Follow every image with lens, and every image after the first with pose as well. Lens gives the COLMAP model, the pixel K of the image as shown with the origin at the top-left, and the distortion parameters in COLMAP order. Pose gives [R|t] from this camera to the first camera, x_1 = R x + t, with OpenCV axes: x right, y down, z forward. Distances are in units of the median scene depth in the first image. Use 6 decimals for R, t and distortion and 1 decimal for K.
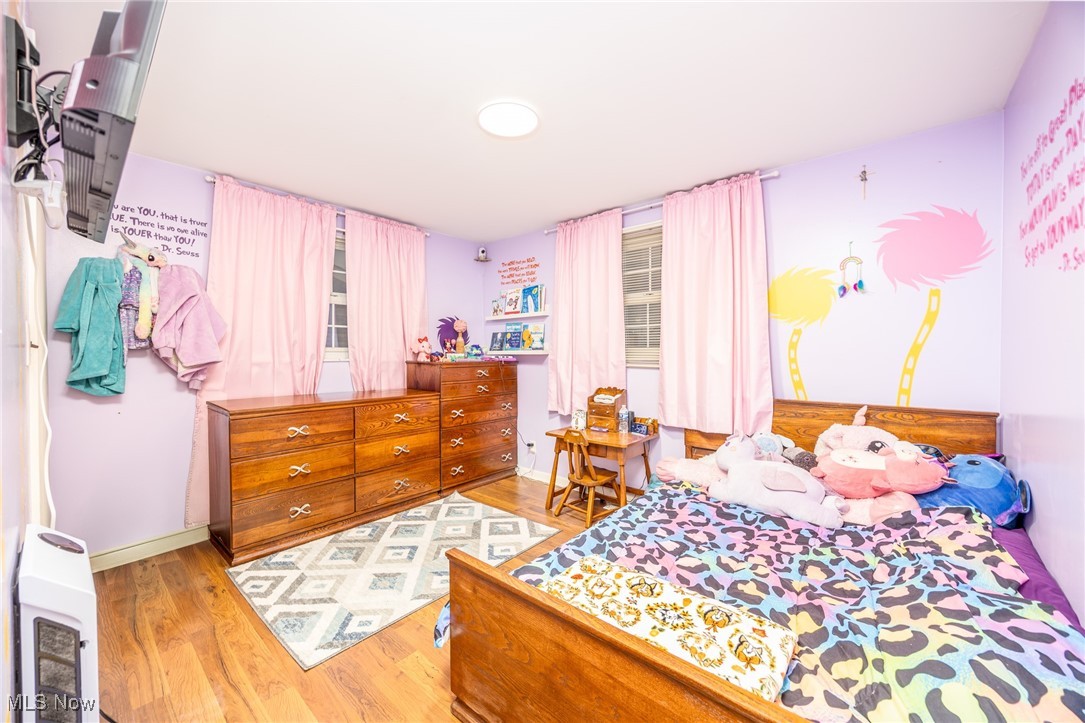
lens RADIAL K [[416.4, 0, 541.7], [0, 416.4, 357.7], [0, 0, 1]] dist [-0.005207, 0.000153]
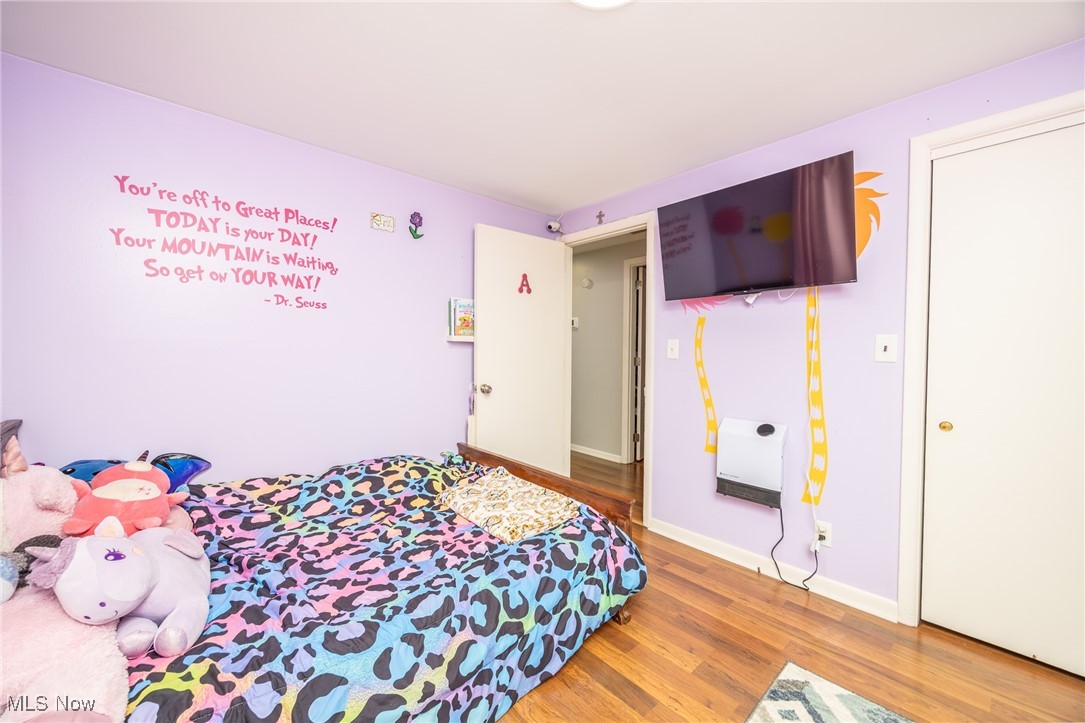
lens RADIAL K [[416.4, 0, 543.2], [0, 416.4, 356.8], [0, 0, 1]] dist [-0.005207, 0.000153]
pose [[-0.992483, -0.003367, 0.122339, -0.081178], [-0.001109, 0.999828, 0.018515, -0.016722], [-0.122380, 0.018240, -0.992316, 1.878479]]
